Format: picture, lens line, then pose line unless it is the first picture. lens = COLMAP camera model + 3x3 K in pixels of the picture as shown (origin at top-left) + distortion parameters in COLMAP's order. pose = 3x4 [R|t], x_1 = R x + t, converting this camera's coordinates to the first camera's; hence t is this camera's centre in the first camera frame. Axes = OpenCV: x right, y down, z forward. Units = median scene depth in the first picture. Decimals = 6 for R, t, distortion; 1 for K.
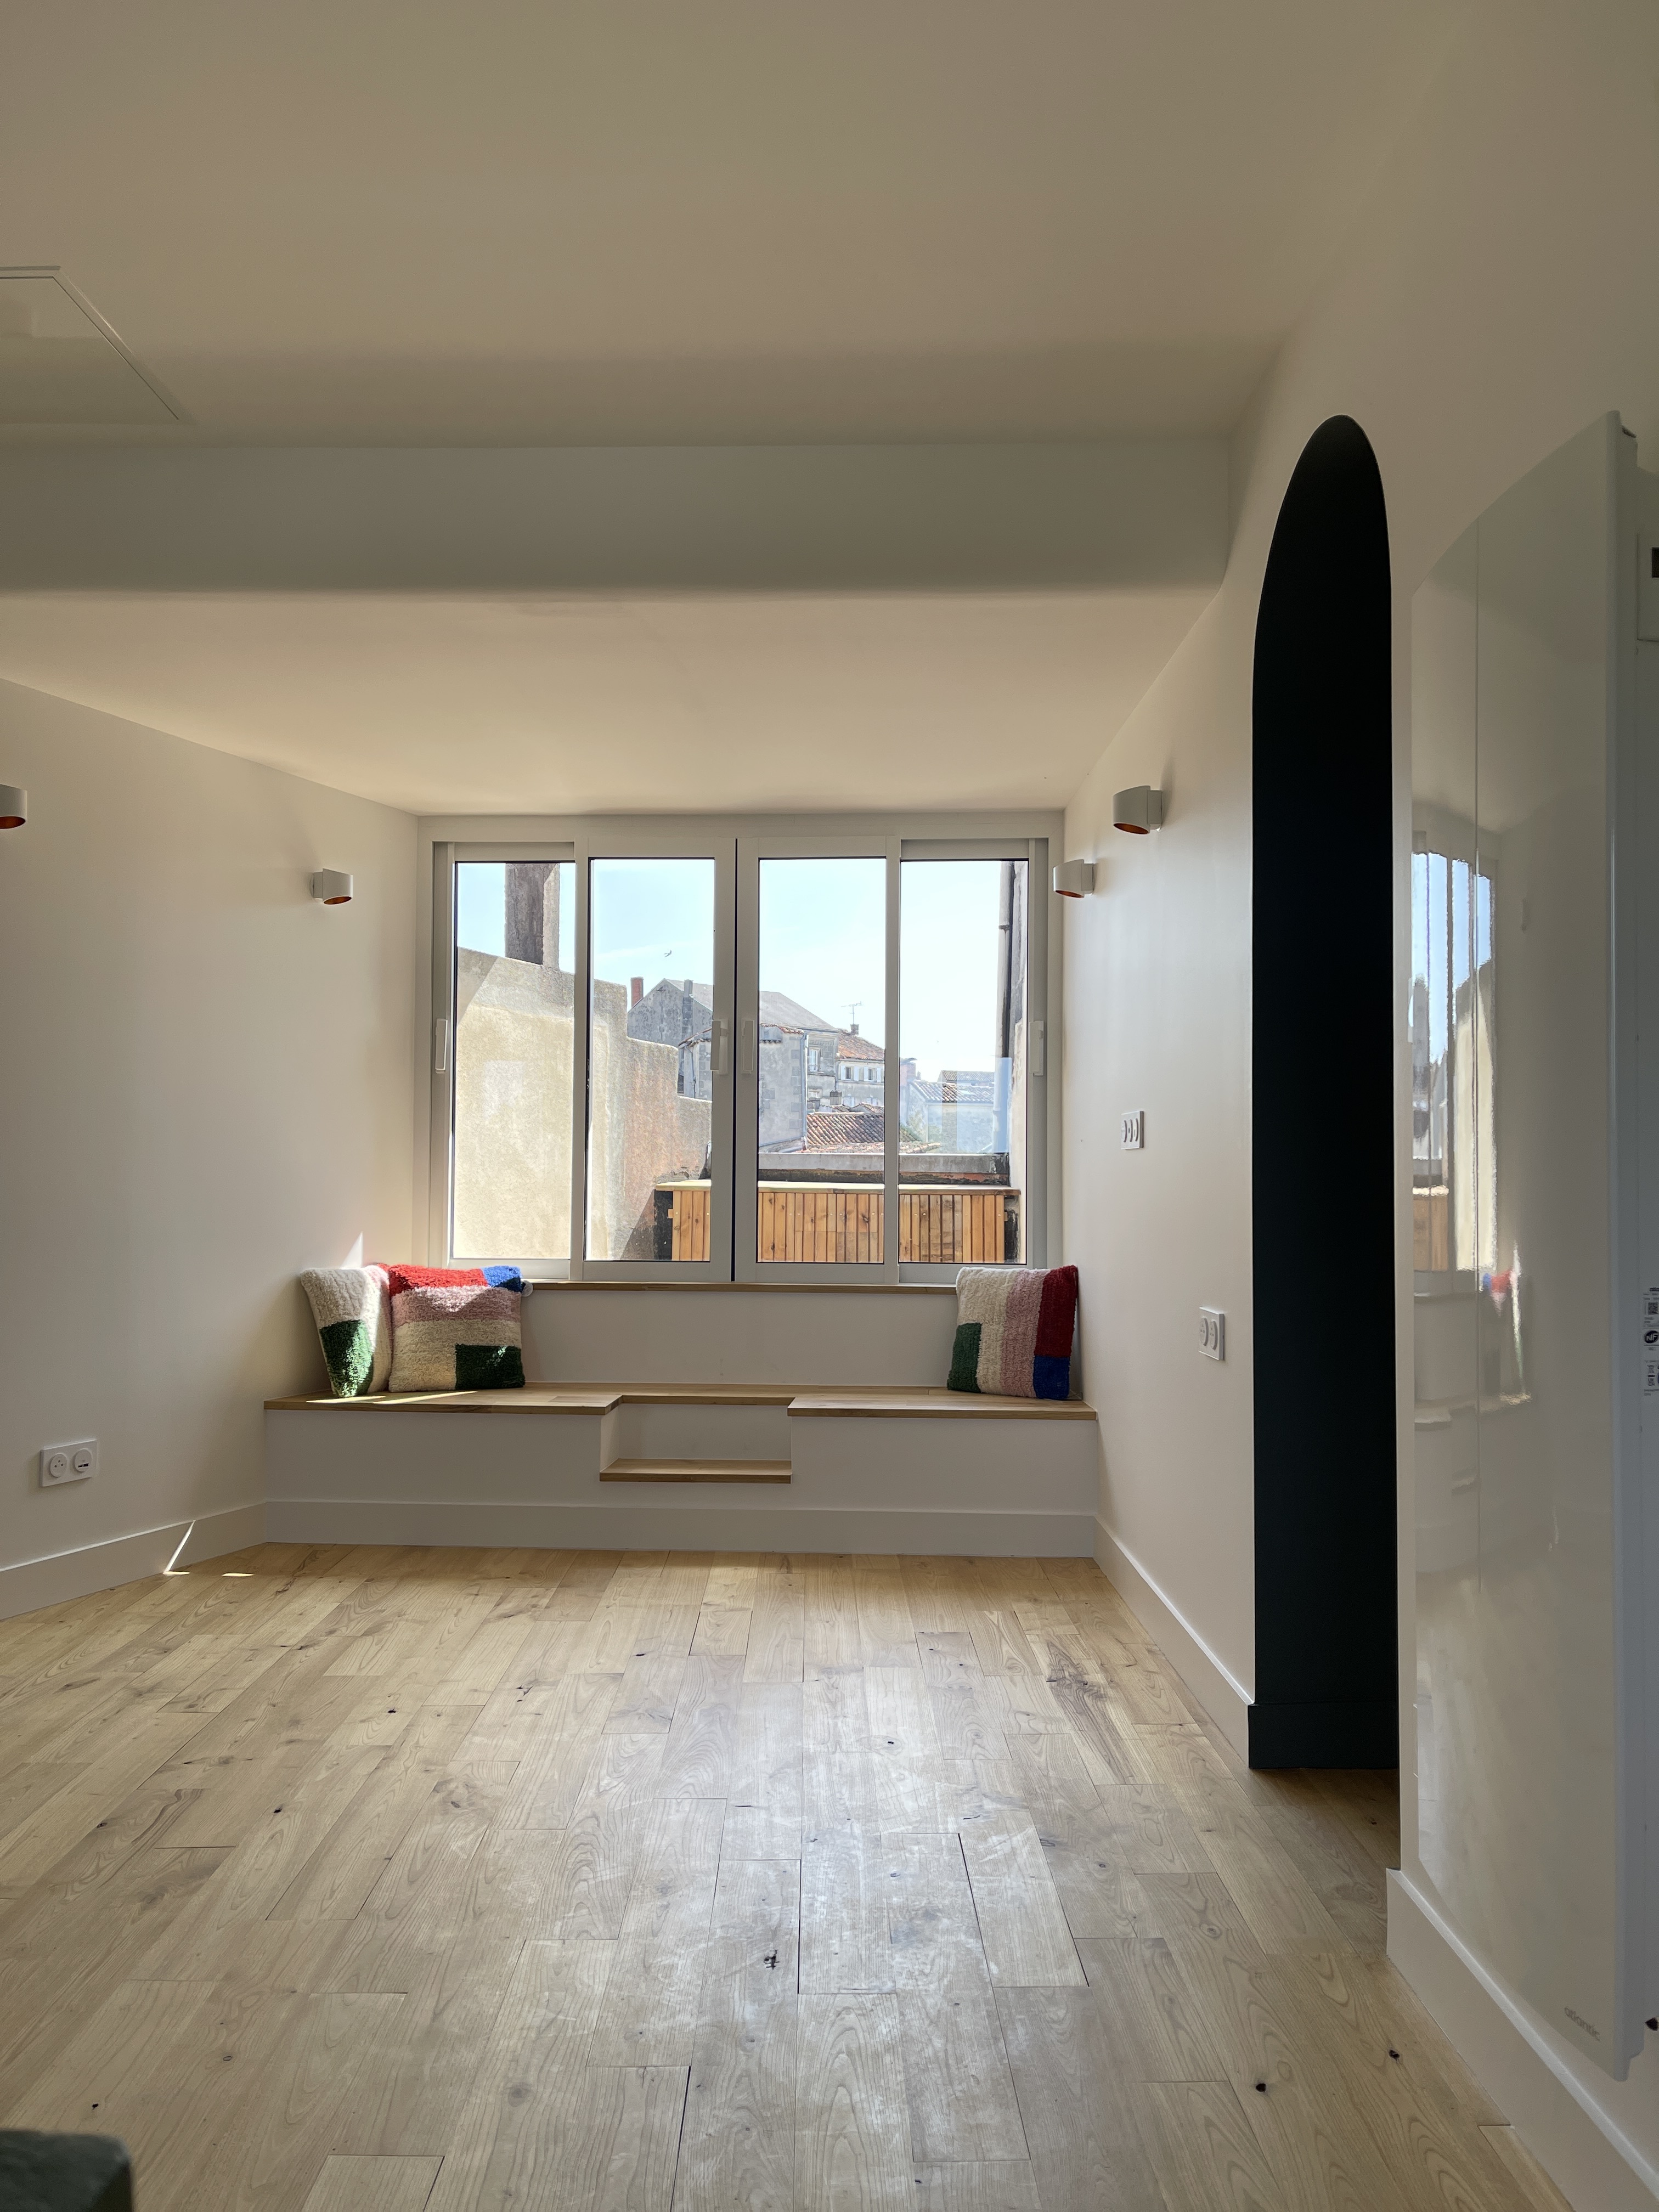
lens RADIAL K [[1684.9, 0, 833.5], [0, 1684.9, 1110.9], [0, 0, 1]] dist [0.030598, -0.033012]
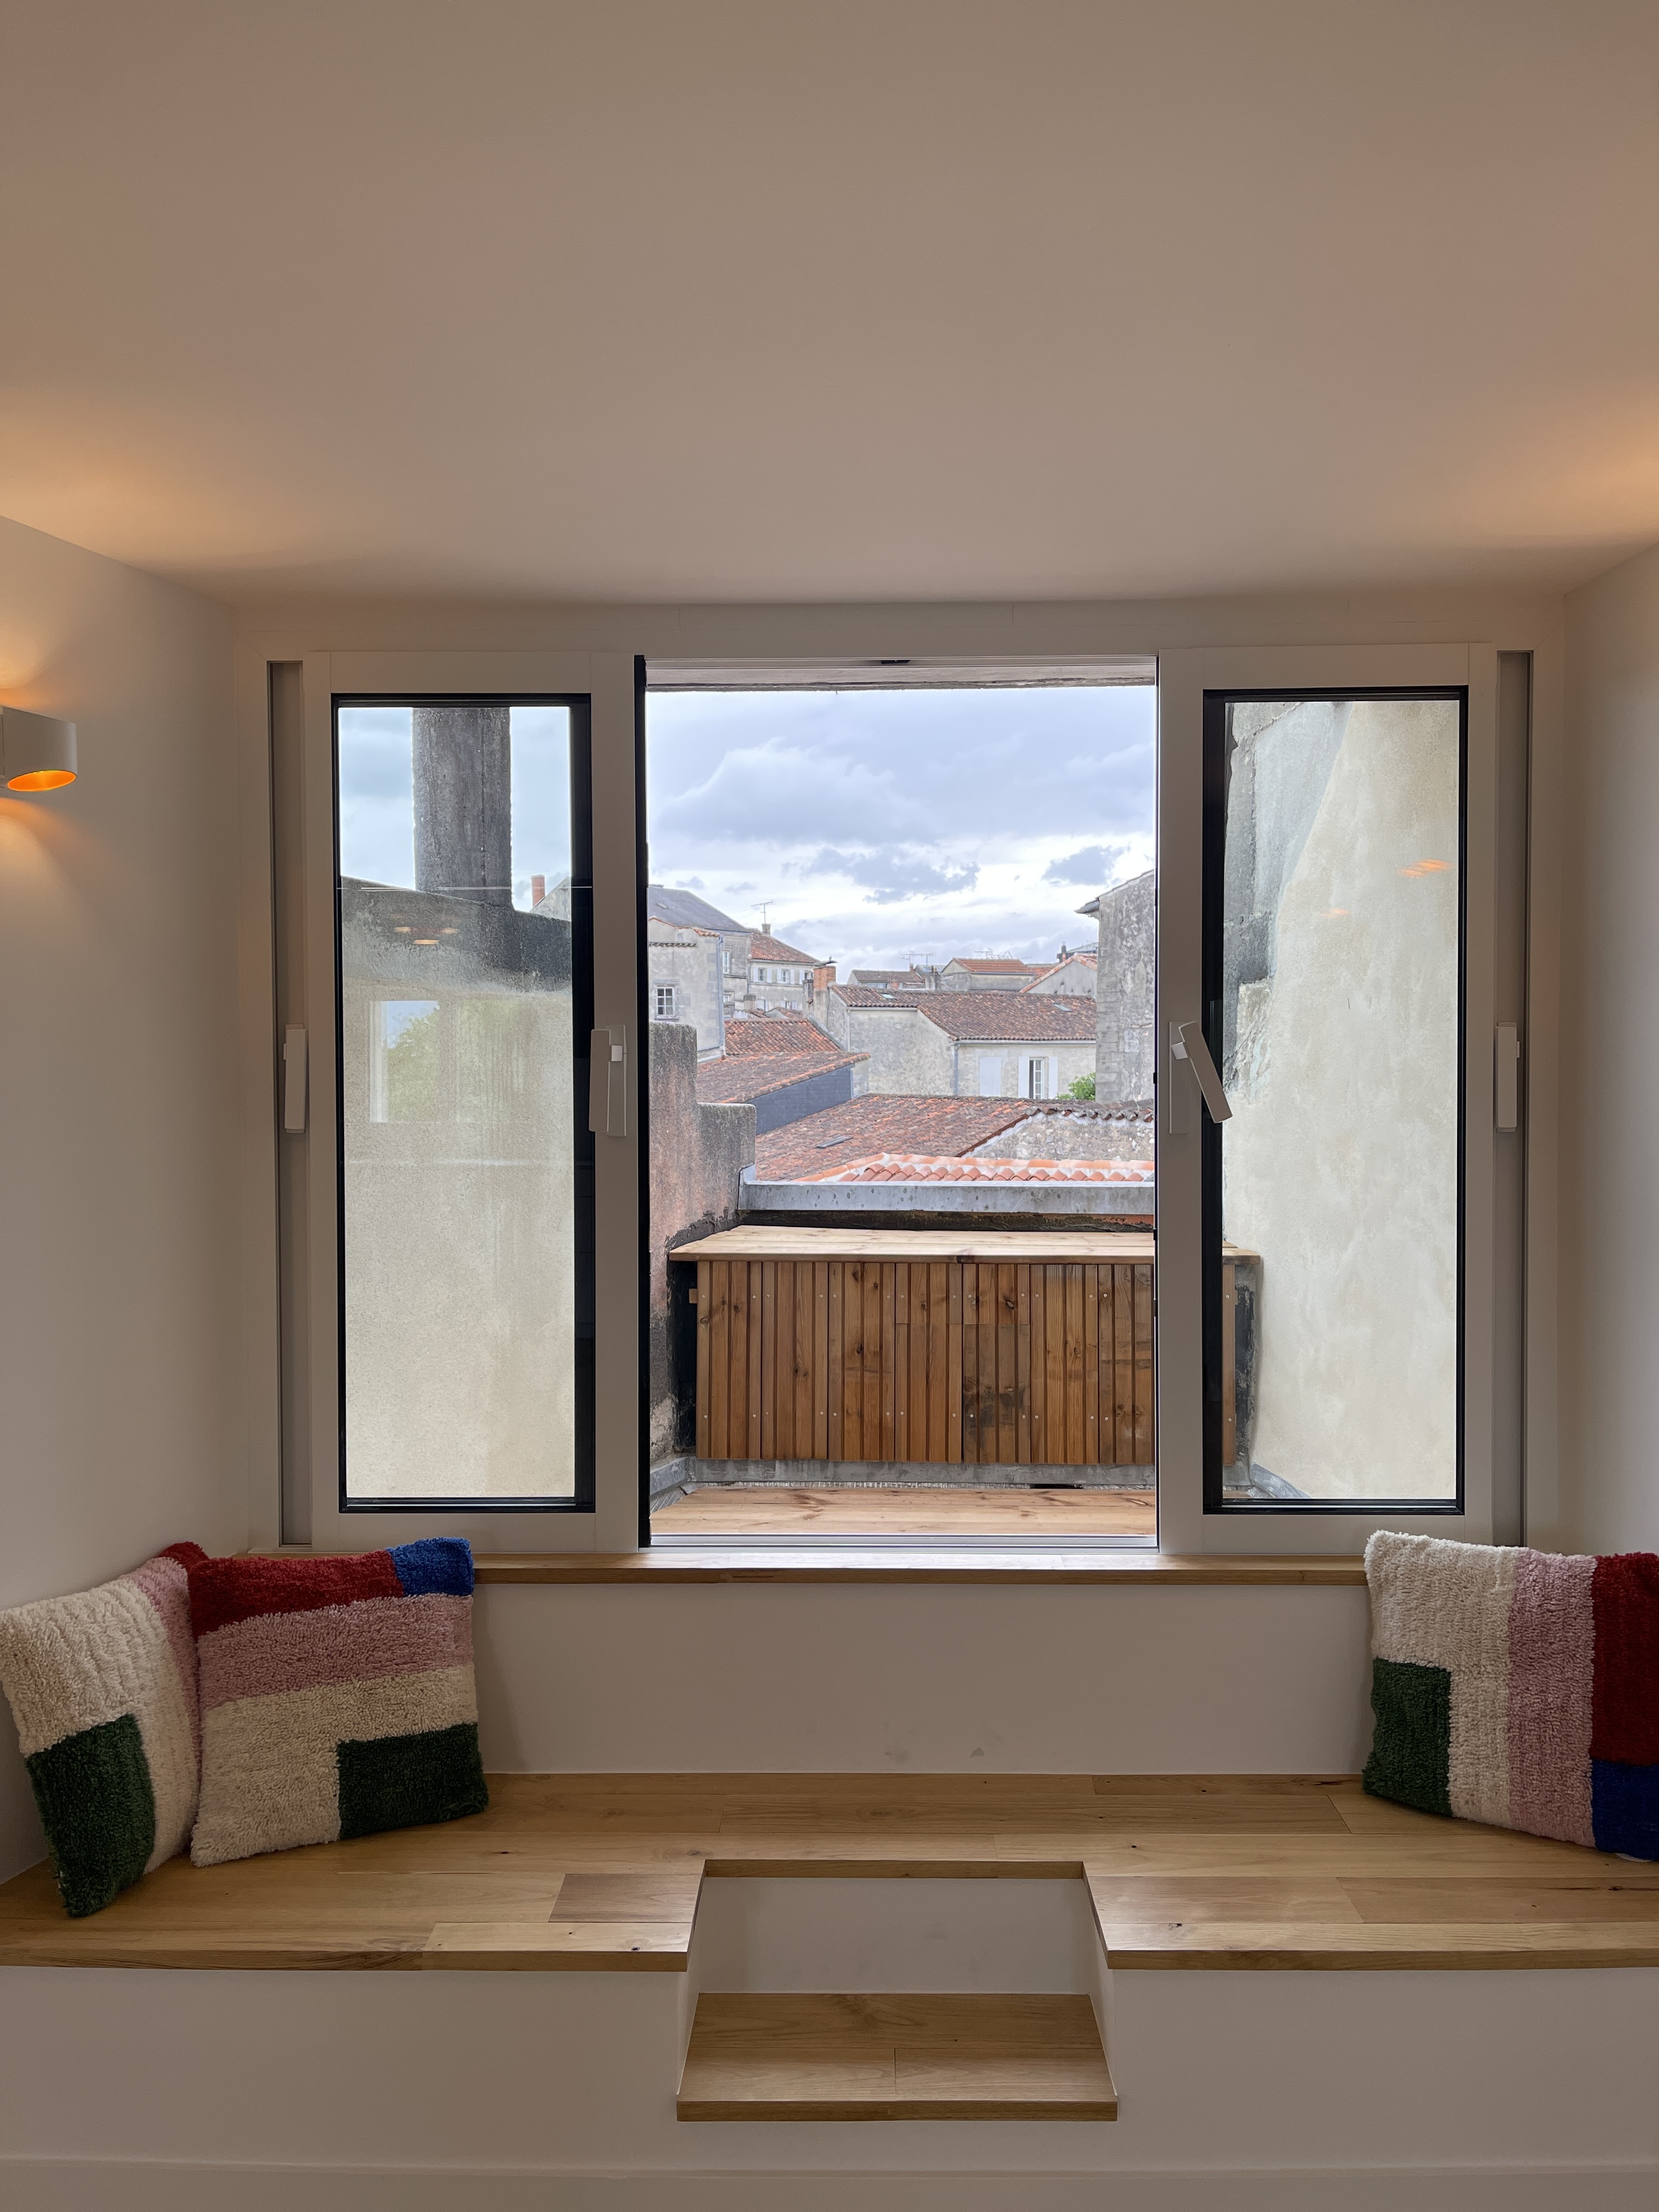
lens RADIAL K [[1684.9, 0, 823.8], [0, 1684.9, 1100.4], [0, 0, 1]] dist [0.030598, -0.033012]
pose [[0.998631, -0.012329, 0.050840, -0.080318], [0.009540, 0.998455, 0.054745, -0.045513], [-0.051437, -0.054185, 0.997205, 0.386801]]
